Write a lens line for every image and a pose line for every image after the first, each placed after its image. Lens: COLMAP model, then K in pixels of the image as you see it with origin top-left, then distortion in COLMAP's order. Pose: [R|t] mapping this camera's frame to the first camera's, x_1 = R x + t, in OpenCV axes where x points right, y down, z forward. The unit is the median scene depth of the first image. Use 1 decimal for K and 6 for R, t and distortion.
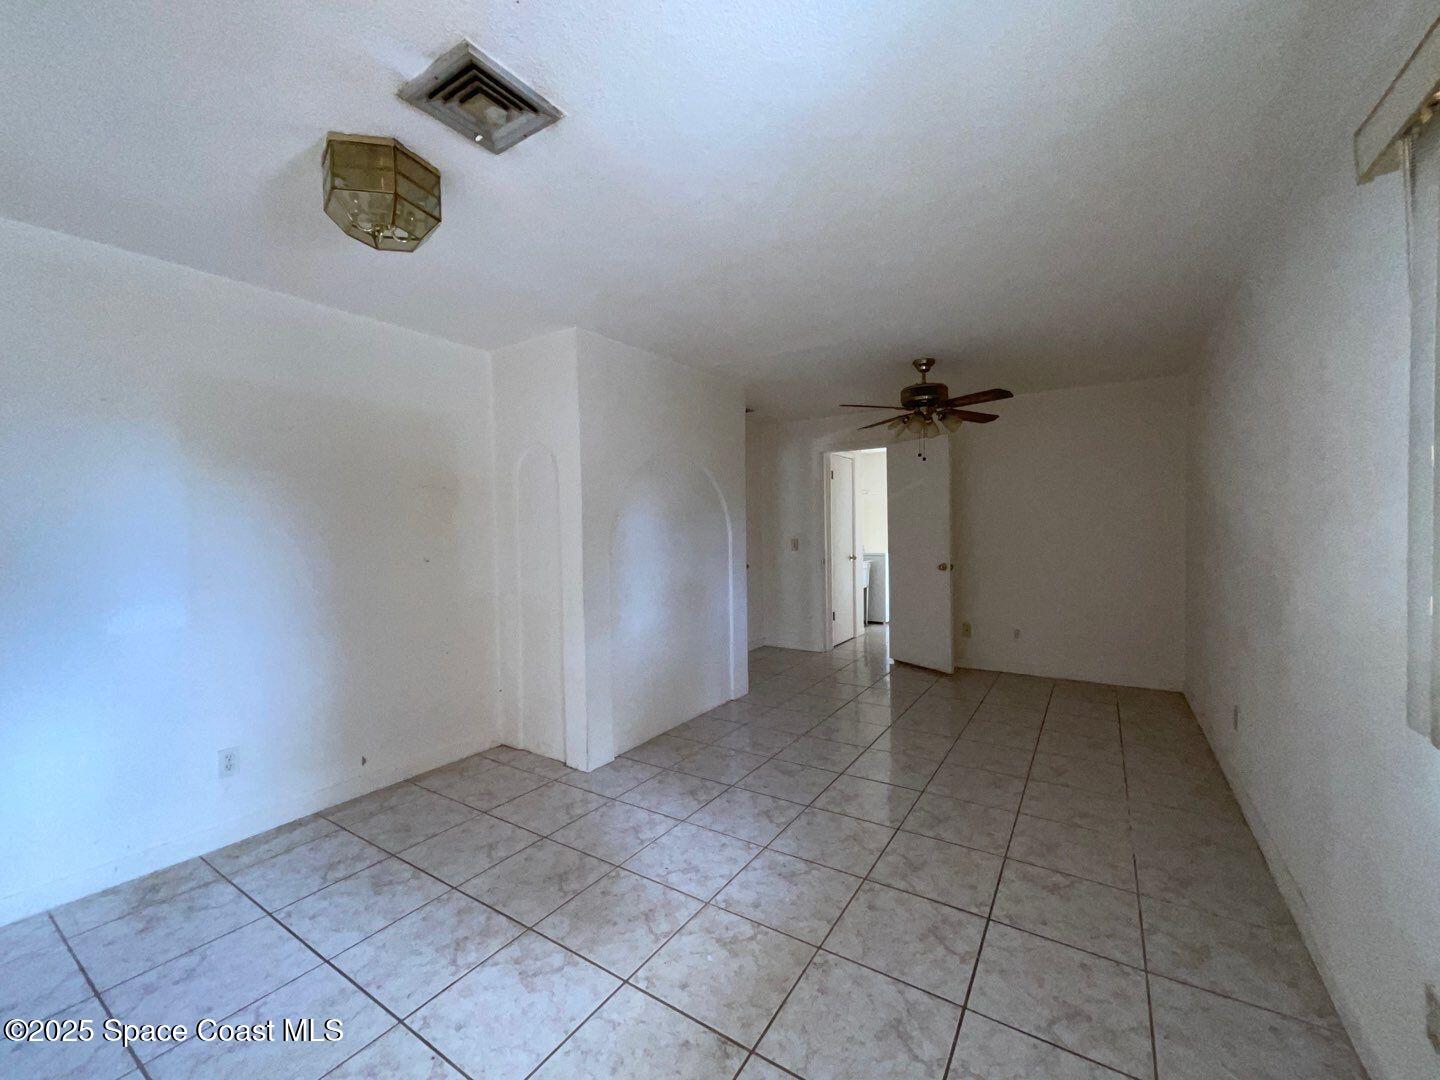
lens RADIAL K [[587.3, 0, 720.0], [0, 587.3, 540.0], [0, 0, 1]] dist [-0.001059, 0.000632]
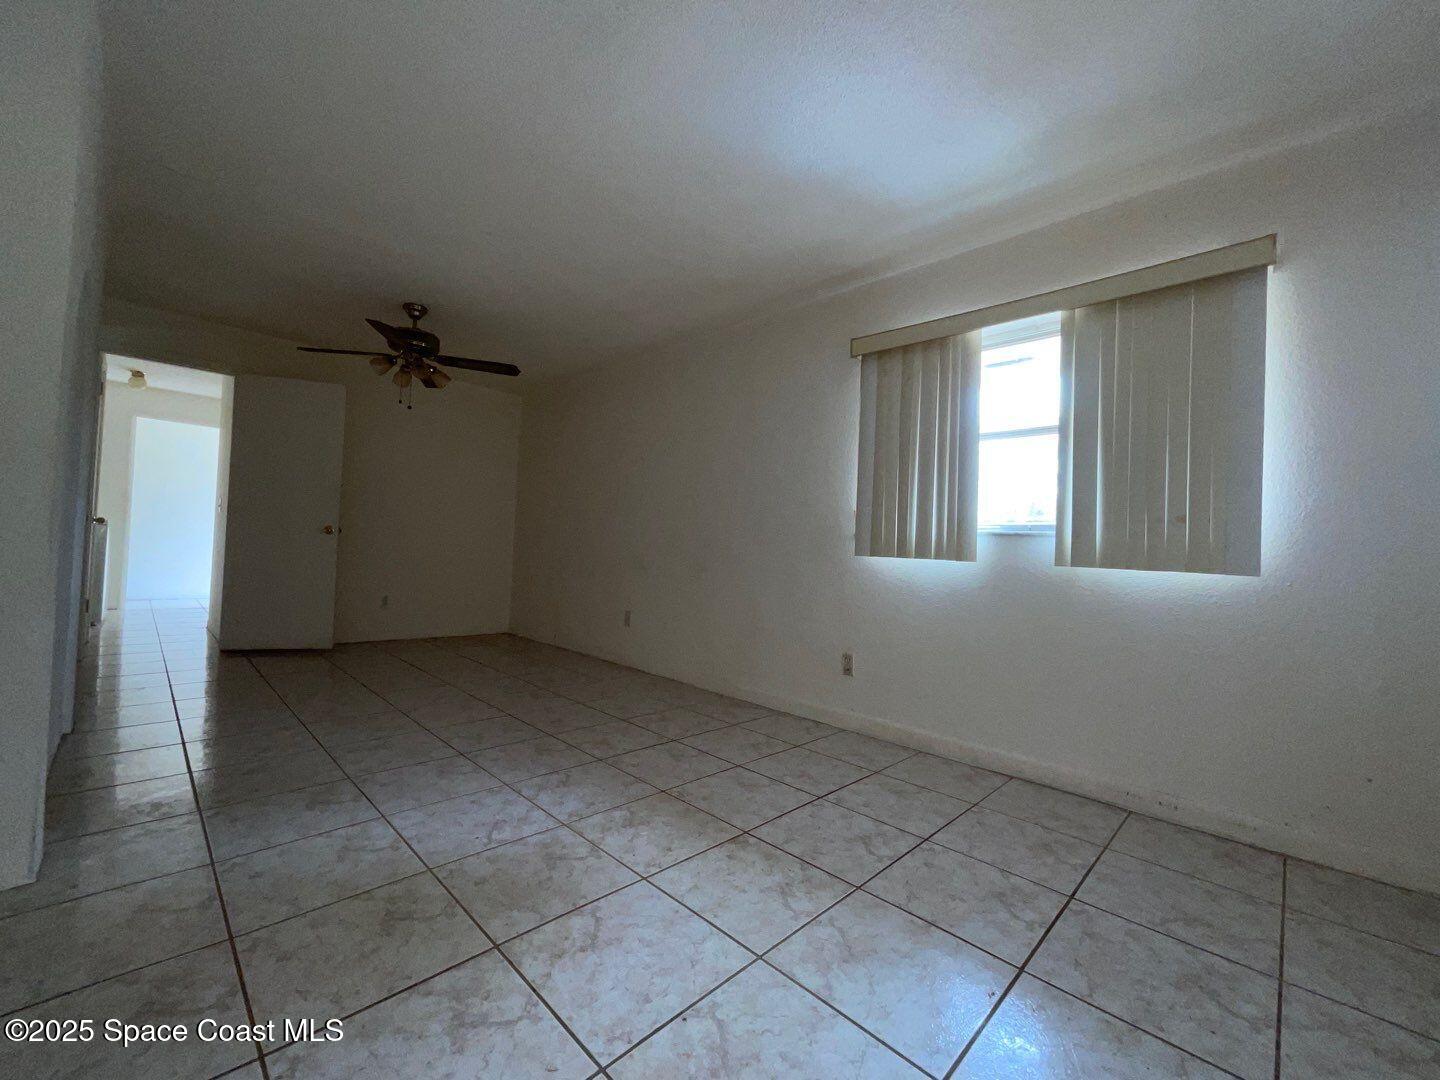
lens RADIAL K [[587.3, 0, 720.0], [0, 587.3, 540.0], [0, 0, 1]] dist [-0.001059, 0.000632]
pose [[0.198275, 0.043936, 0.979161, -0.908848], [-0.026544, 0.998869, -0.039446, 0.195715], [-0.979787, -0.018170, 0.199217, 0.580004]]
